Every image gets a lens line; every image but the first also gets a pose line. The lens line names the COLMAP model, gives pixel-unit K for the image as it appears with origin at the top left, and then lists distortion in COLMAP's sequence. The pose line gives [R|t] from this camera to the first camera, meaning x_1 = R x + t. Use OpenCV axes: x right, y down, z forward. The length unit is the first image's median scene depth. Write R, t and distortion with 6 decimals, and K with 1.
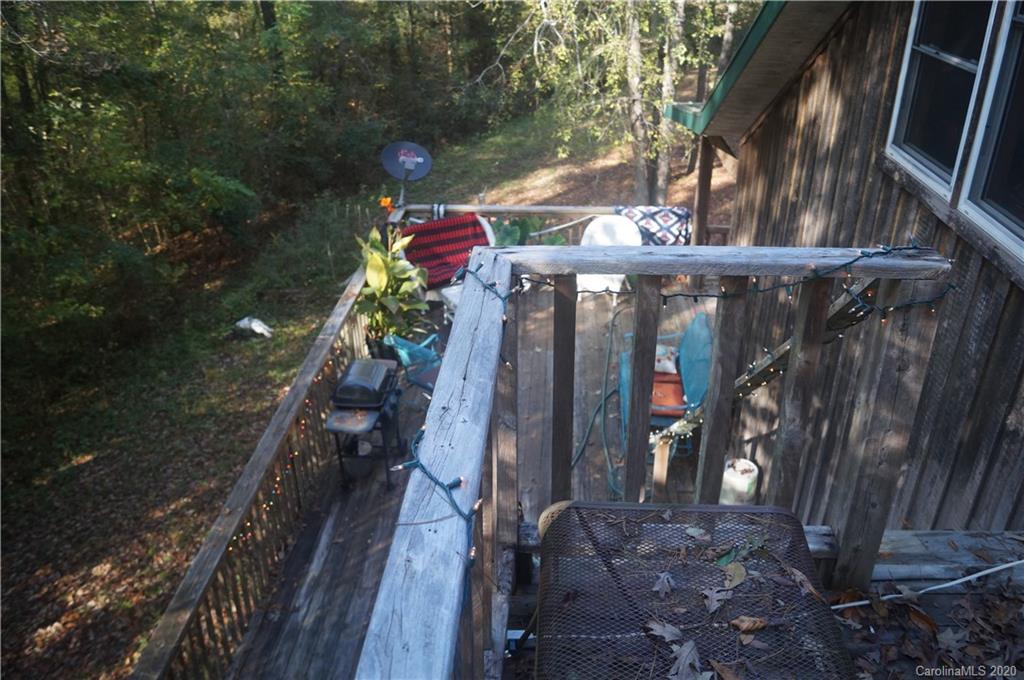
lens RADIAL K [[809.1, 0, 508.0], [0, 809.1, 337.4], [0, 0, 1]] dist [-0.079548, 0.012851]
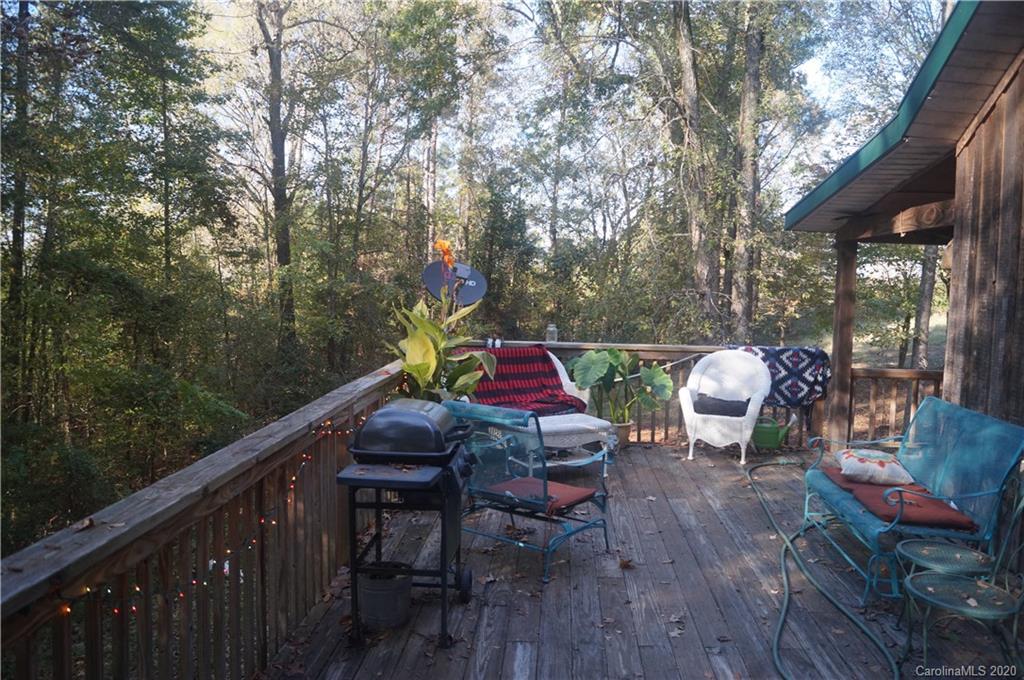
lens RADIAL K [[809.1, 0, 508.0], [0, 809.1, 337.4], [0, 0, 1]] dist [-0.079548, 0.012851]
pose [[0.999552, 0.029615, 0.004211, -0.078546], [-0.025380, 0.914136, -0.404612, 0.145391], [-0.015832, 0.404324, 0.914479, 0.307363]]
